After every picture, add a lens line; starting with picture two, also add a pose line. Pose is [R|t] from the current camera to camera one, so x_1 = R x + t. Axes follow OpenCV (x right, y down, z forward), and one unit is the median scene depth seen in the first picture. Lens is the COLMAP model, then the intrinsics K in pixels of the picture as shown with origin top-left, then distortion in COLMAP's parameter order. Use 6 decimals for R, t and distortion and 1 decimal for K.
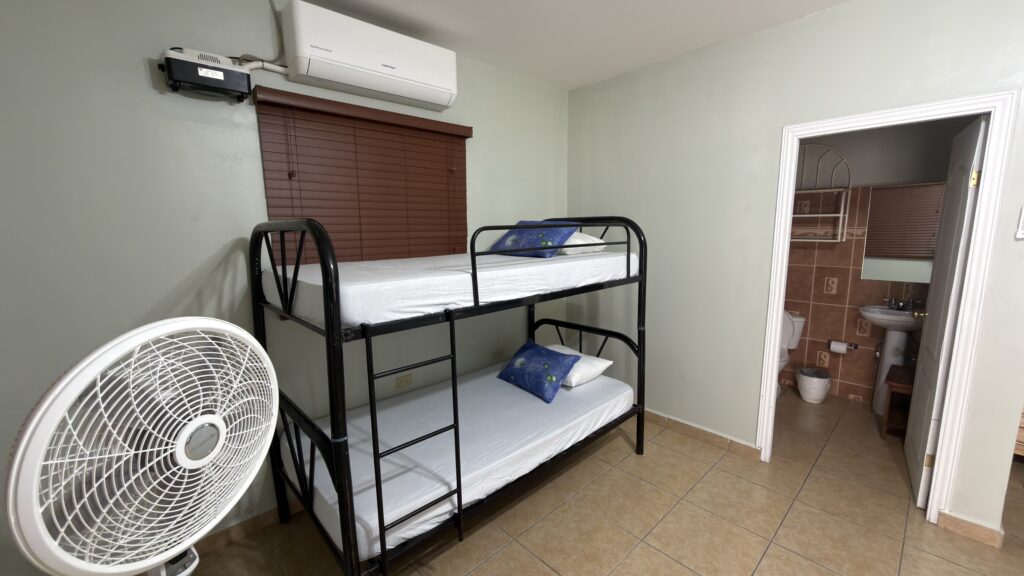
lens RADIAL K [[407.6, 0, 512.8], [0, 407.6, 289.9], [0, 0, 1]] dist [-0.001384, 0.000324]
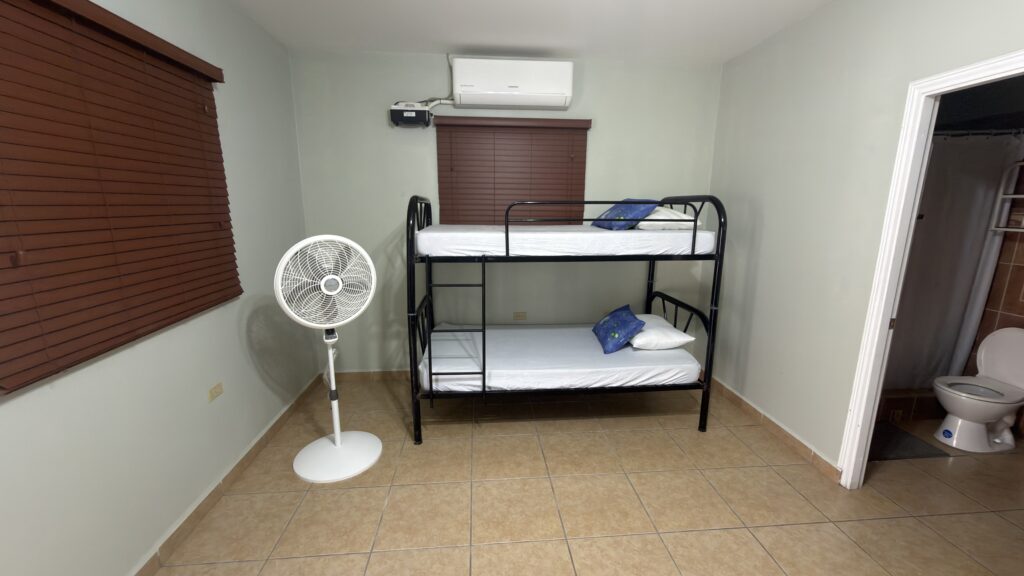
lens RADIAL K [[407.6, 0, 510.3], [0, 407.6, 289.8], [0, 0, 1]] dist [-0.001384, 0.000324]
pose [[0.782277, 0.144803, -0.605867, 0.598367], [-0.112844, 0.989457, 0.090780, 0.018054], [0.612625, -0.002646, 0.790369, -0.113861]]
